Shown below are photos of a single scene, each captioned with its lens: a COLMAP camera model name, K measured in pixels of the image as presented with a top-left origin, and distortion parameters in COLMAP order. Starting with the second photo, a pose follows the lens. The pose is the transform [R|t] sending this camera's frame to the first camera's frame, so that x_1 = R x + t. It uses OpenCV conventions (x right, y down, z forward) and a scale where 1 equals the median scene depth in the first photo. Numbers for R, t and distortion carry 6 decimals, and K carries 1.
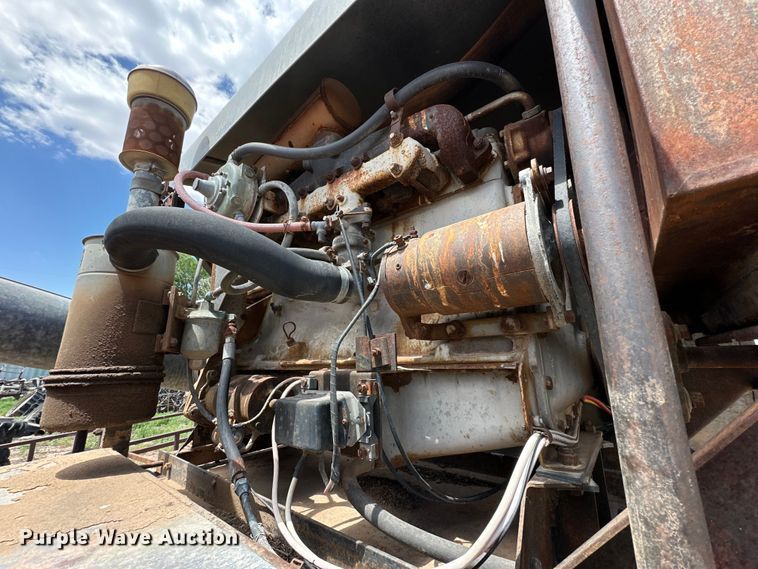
lens RADIAL K [[305.4, 0, 378.0], [0, 305.4, 284.2], [0, 0, 1]] dist [-0.003350, 0.000985]
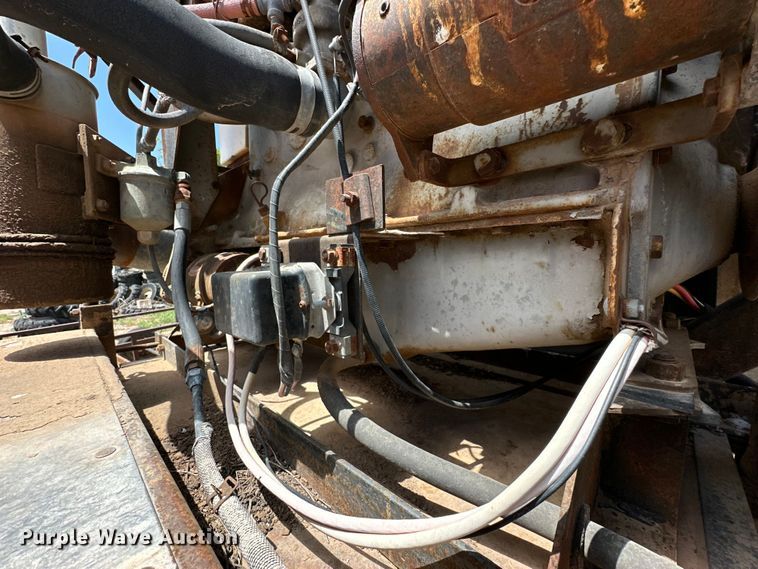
lens RADIAL K [[305.4, 0, 378.0], [0, 305.4, 284.5], [0, 0, 1]] dist [-0.003350, 0.000985]
pose [[0.996630, 0.015562, -0.080544, 0.095453], [0.011613, 0.945189, 0.326316, 0.183142], [0.081207, -0.326152, 0.941823, 0.379125]]
